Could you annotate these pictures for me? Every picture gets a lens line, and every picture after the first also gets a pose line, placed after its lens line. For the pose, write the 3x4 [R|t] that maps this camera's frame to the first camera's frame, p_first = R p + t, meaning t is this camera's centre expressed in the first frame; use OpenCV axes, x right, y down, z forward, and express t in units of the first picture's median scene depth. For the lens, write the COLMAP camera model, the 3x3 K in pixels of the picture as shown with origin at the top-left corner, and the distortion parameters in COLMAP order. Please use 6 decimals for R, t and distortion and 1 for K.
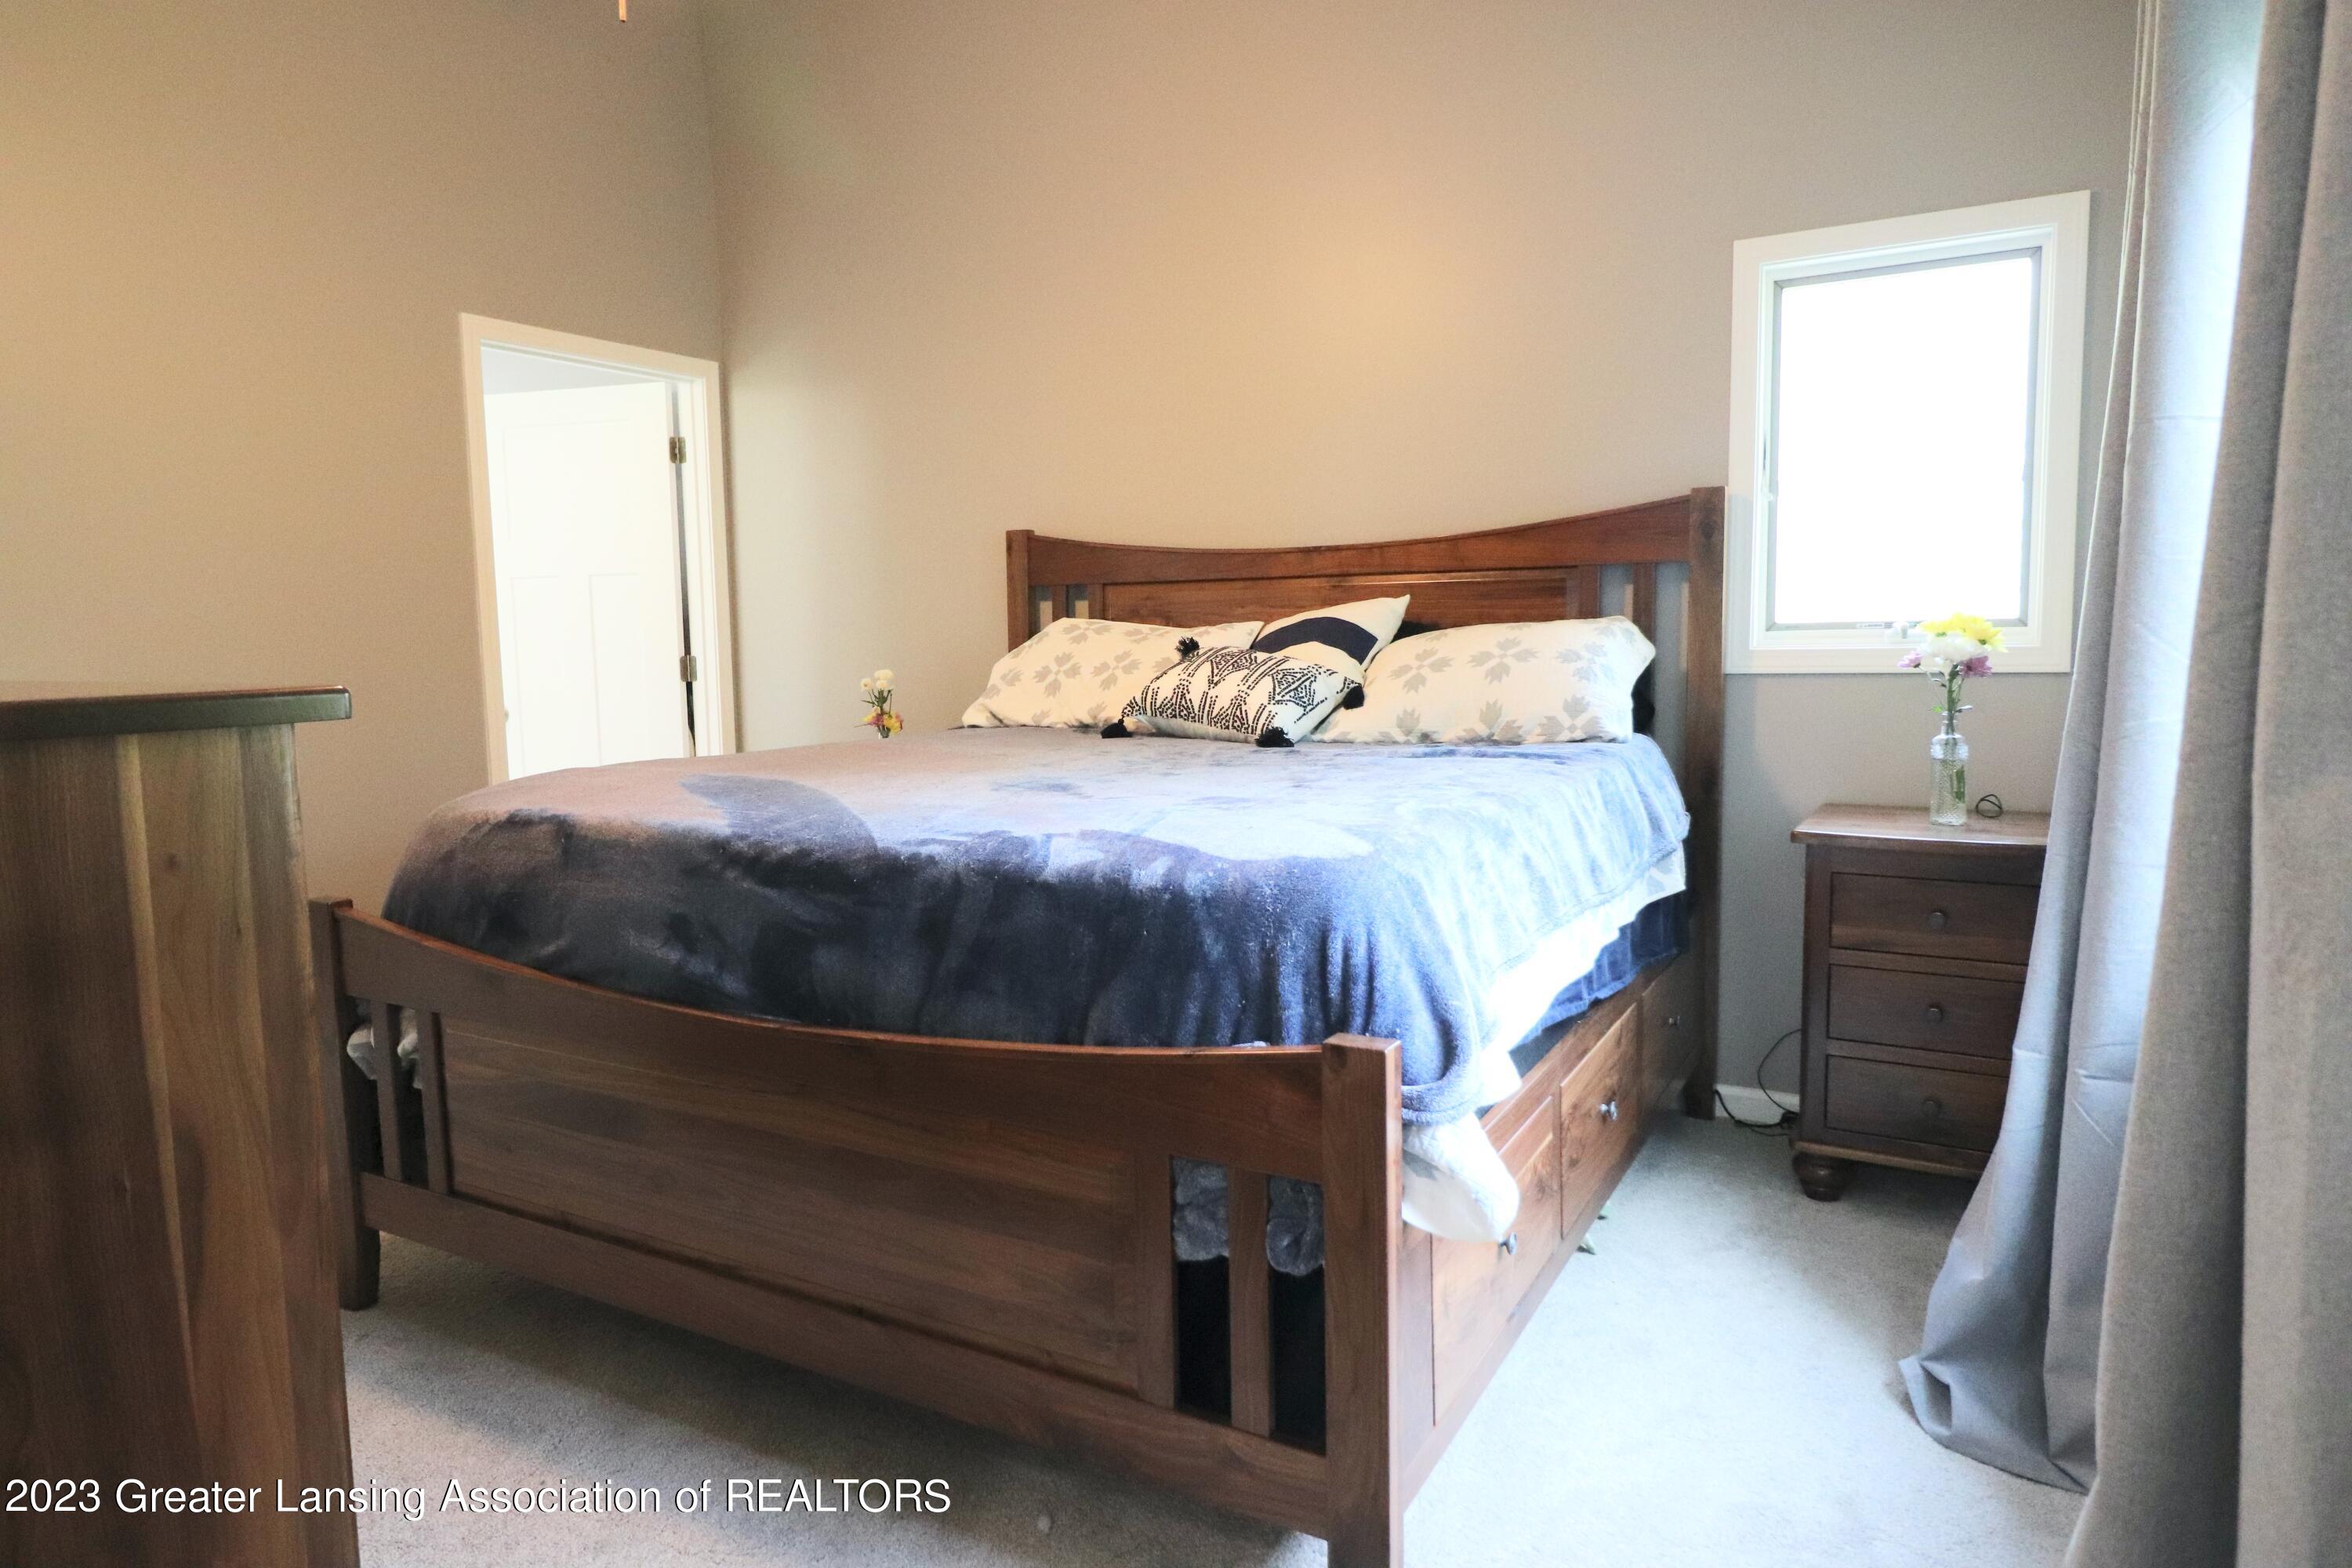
lens RADIAL K [[1421.2, 0, 1176.0], [0, 1421.2, 784.0], [0, 0, 1]] dist [-0.036323, -0.000187]
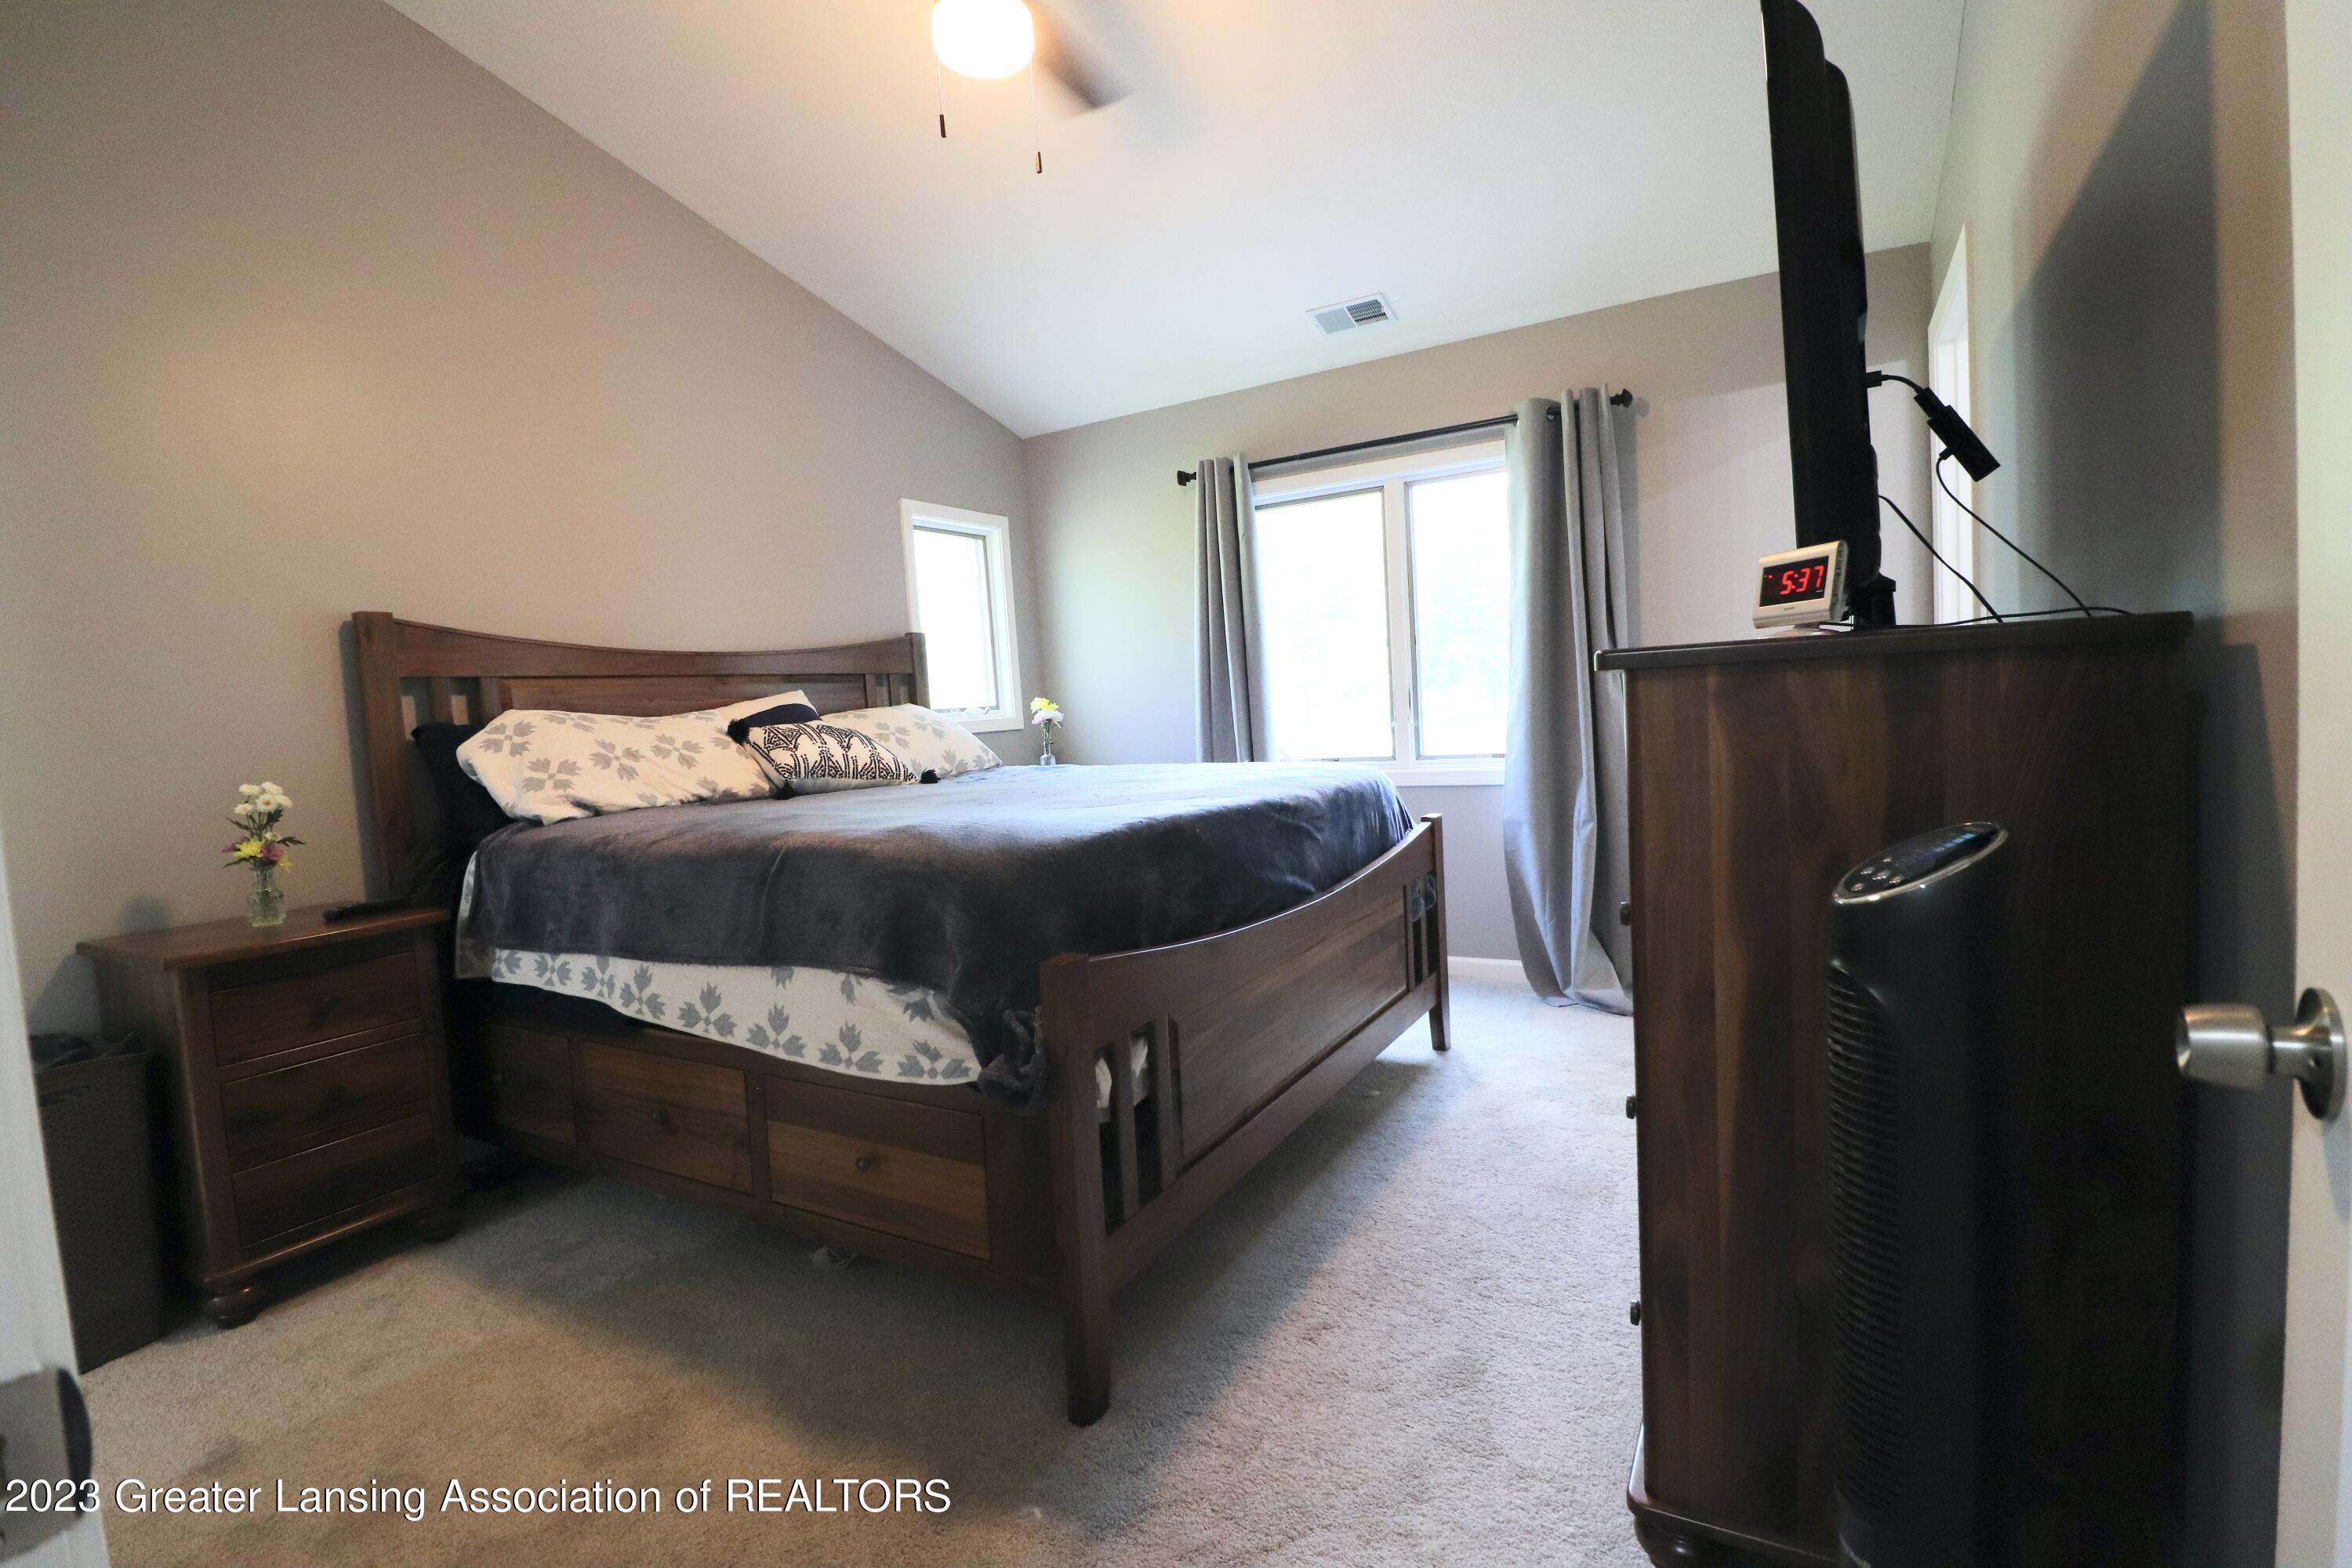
lens RADIAL K [[1075.7, 0, 1176.0], [0, 1075.7, 784.0], [0, 0, 1]] dist [-0.000096, -0.000005]
pose [[0.002668, -0.055356, 0.998463, -0.980142], [0.162151, 0.985277, 0.054192, -0.041621], [-0.986762, 0.161758, 0.011605, 0.684086]]
